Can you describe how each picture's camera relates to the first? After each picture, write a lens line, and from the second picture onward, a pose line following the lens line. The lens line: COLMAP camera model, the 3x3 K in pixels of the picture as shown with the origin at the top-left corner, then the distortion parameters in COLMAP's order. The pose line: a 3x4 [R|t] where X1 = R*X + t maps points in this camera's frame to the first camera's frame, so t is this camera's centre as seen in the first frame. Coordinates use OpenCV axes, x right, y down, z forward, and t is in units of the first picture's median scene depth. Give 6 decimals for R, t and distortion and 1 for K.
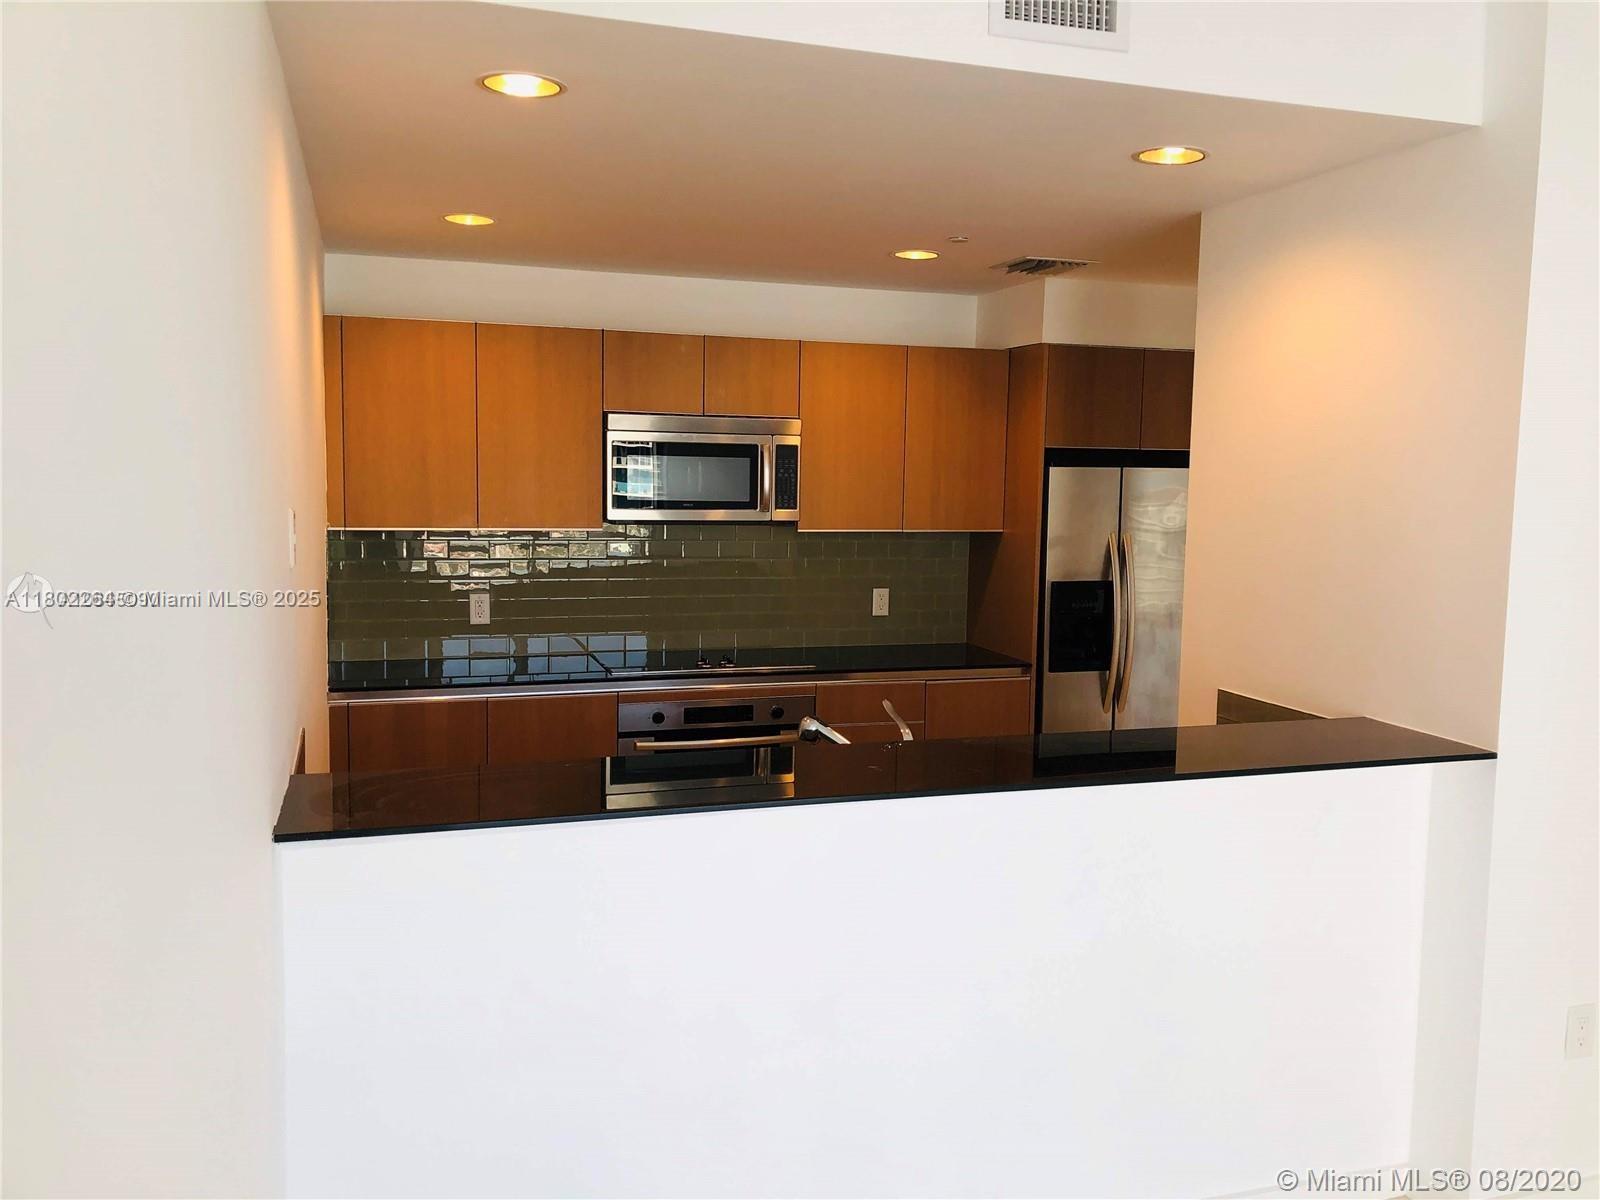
lens RADIAL K [[1318.1, 0, 802.9], [0, 1318.1, 602.7], [0, 0, 1]] dist [0.026293, -0.006300]
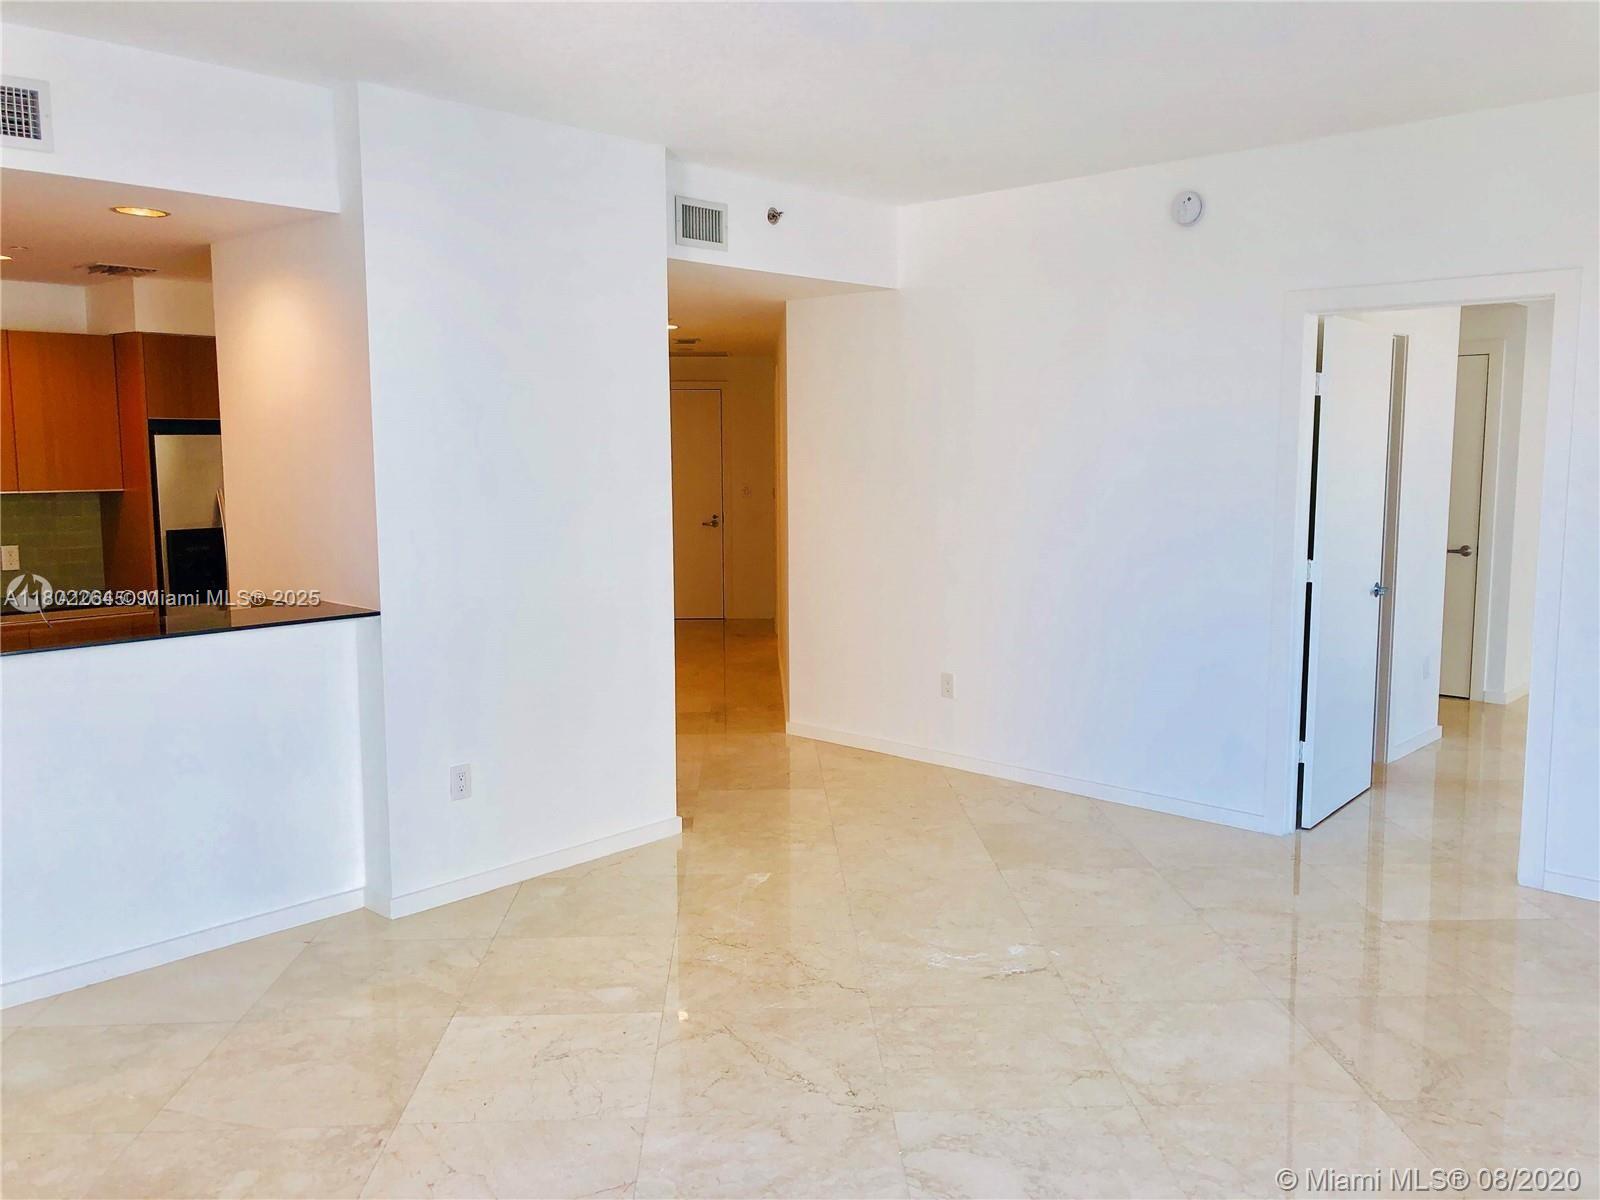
lens RADIAL K [[1318.1, 0, 807.0], [0, 1318.1, 595.4], [0, 0, 1]] dist [0.026293, -0.006300]
pose [[0.868685, -0.072099, 0.490090, 0.102376], [0.065300, 0.997384, 0.030985, 0.045148], [-0.491043, 0.005087, 0.871121, -0.352292]]
